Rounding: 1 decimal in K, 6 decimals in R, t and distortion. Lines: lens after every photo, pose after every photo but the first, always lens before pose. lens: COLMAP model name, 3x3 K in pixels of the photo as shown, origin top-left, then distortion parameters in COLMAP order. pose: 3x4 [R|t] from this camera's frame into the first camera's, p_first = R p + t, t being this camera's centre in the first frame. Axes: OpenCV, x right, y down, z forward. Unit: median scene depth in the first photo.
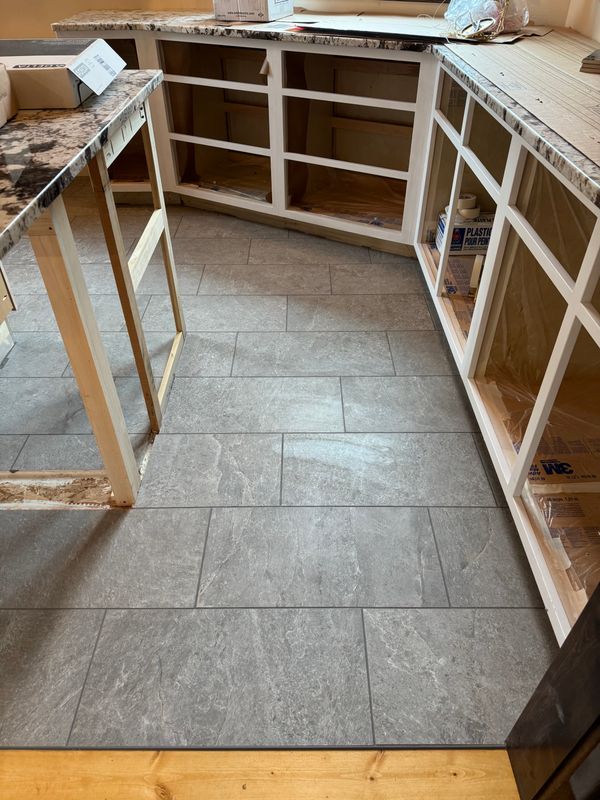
lens RADIAL K [[559.6, 0, 299.1], [0, 559.6, 402.2], [0, 0, 1]] dist [0.080048, -0.097954]
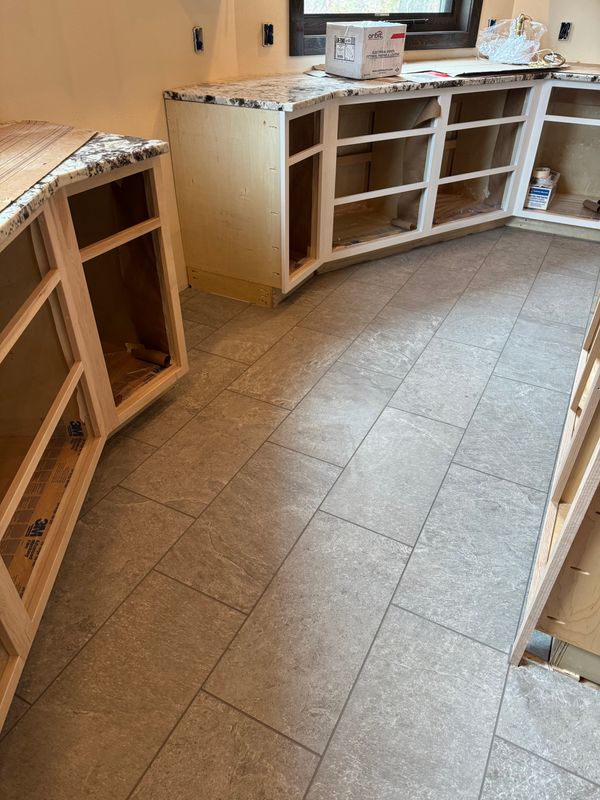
lens RADIAL K [[559.6, 0, 299.1], [0, 559.6, 402.2], [0, 0, 1]] dist [0.080048, -0.097954]
pose [[0.448836, -0.514725, 0.730482, -1.265034], [0.558409, 0.799746, 0.220423, -0.503329], [-0.697657, 0.308974, 0.646382, 0.605150]]
